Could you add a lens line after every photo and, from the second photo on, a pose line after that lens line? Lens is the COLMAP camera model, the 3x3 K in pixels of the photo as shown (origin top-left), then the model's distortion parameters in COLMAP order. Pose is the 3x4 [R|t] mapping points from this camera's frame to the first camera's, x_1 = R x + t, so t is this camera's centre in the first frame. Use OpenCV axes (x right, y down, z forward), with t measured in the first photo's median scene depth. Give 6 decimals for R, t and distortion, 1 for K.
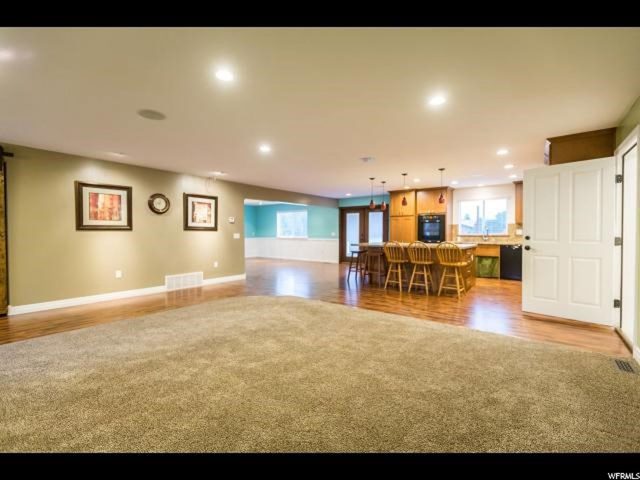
lens RADIAL K [[287.6, 0, 317.9], [0, 287.6, 239.6], [0, 0, 1]] dist [0.006578, -0.001620]
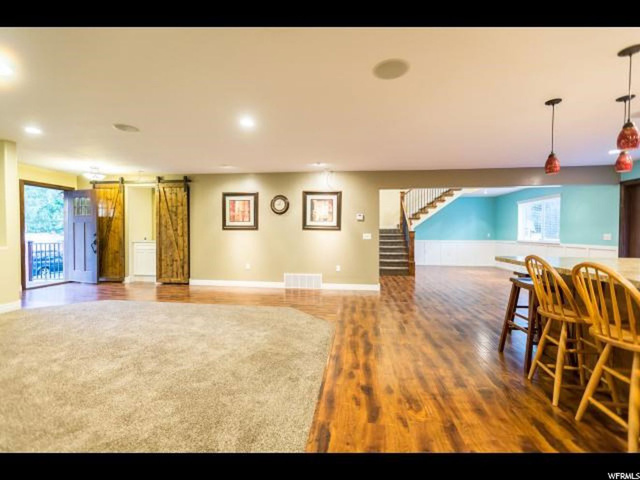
lens RADIAL K [[287.6, 0, 320.4], [0, 287.6, 238.1], [0, 0, 1]] dist [0.006578, -0.001620]
pose [[0.508132, 0.019305, -0.861063, 0.411575], [-0.026528, 0.999625, 0.006757, -0.011513], [0.860871, 0.019409, 0.508453, 0.549177]]
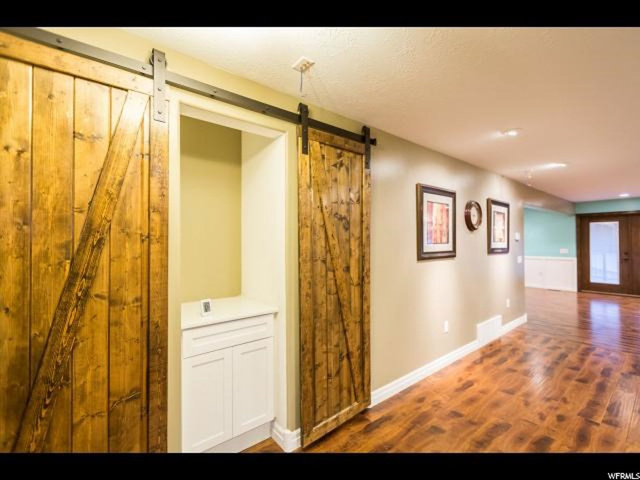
lens RADIAL K [[287.6, 0, 318.4], [0, 287.6, 237.8], [0, 0, 1]] dist [0.006578, -0.001620]
pose [[0.976134, -0.005543, -0.217098, -0.700513], [-0.001711, 0.999447, -0.033210, -0.047764], [0.217162, 0.032788, 0.975585, 0.256824]]
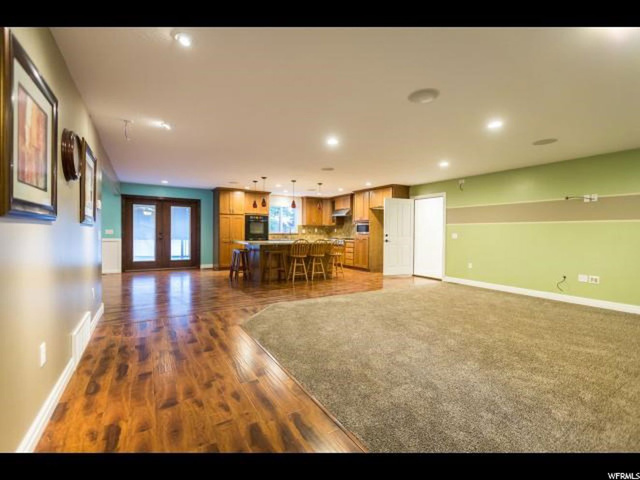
lens RADIAL K [[287.6, 0, 321.8], [0, 287.6, 234.9], [0, 0, 1]] dist [0.006578, -0.001620]
pose [[0.338134, -0.003623, 0.941091, -0.754840], [0.012253, 0.999925, -0.000553, -0.009093], [-0.941018, 0.011719, 0.338153, 0.498320]]
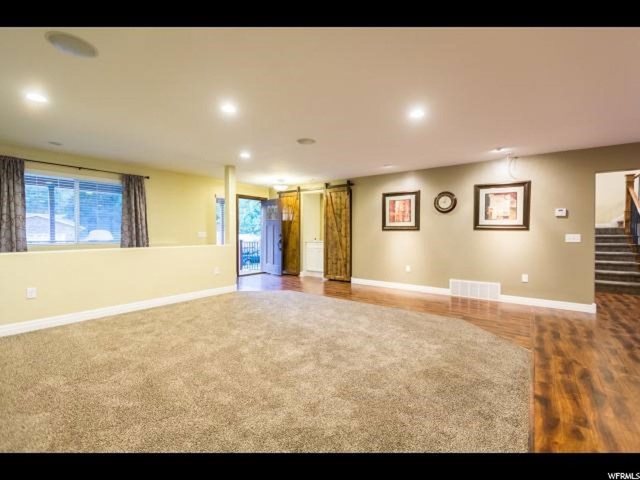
lens RADIAL K [[287.6, 0, 319.5], [0, 287.6, 237.6], [0, 0, 1]] dist [0.006578, -0.001620]
pose [[0.016463, 0.017113, -0.999718, 0.371176], [-0.027047, 0.999495, 0.016664, -0.011113], [0.999499, 0.026765, 0.016918, 0.529962]]
